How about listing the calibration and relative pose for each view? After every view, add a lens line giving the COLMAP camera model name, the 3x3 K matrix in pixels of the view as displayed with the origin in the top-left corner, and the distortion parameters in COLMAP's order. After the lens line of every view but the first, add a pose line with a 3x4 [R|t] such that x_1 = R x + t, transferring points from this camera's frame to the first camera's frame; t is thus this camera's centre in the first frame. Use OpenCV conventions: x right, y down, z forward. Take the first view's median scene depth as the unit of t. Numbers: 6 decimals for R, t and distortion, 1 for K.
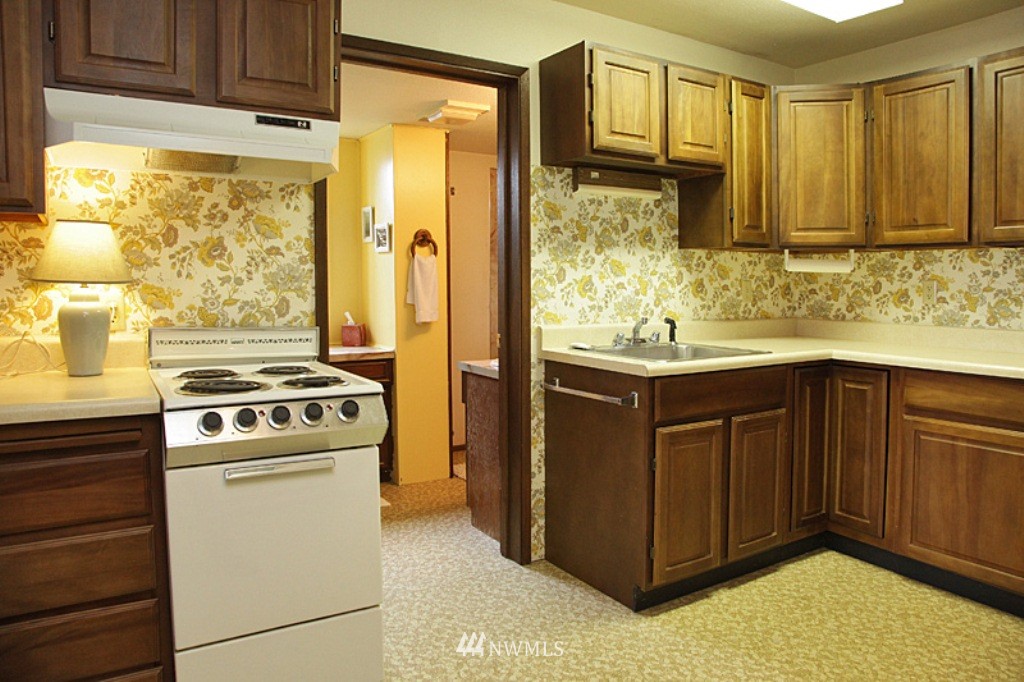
lens RADIAL K [[714.5, 0, 510.9], [0, 714.5, 318.2], [0, 0, 1]] dist [-0.202278, 0.284009]
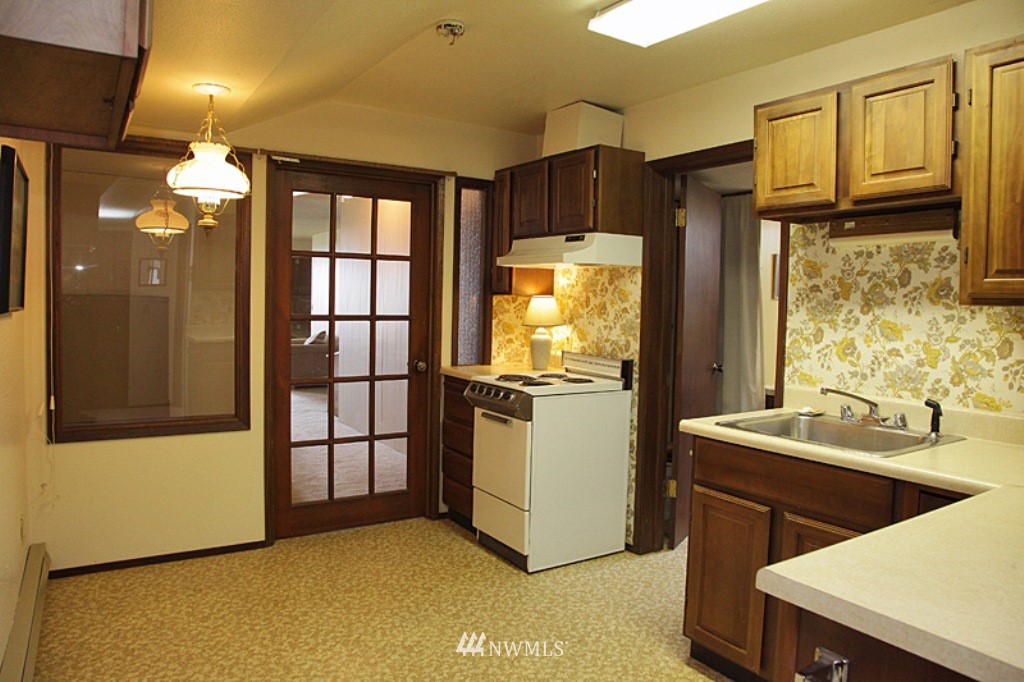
lens RADIAL K [[687.5, 0, 512.0], [0, 687.5, 341.0], [0, 0, 1]] dist [-0.161960, 0.002697]
pose [[-0.009094, 0.067156, -0.997701, 0.950748], [-0.047062, 0.996608, 0.067511, -0.092815], [0.998851, 0.047568, -0.005903, 0.586339]]
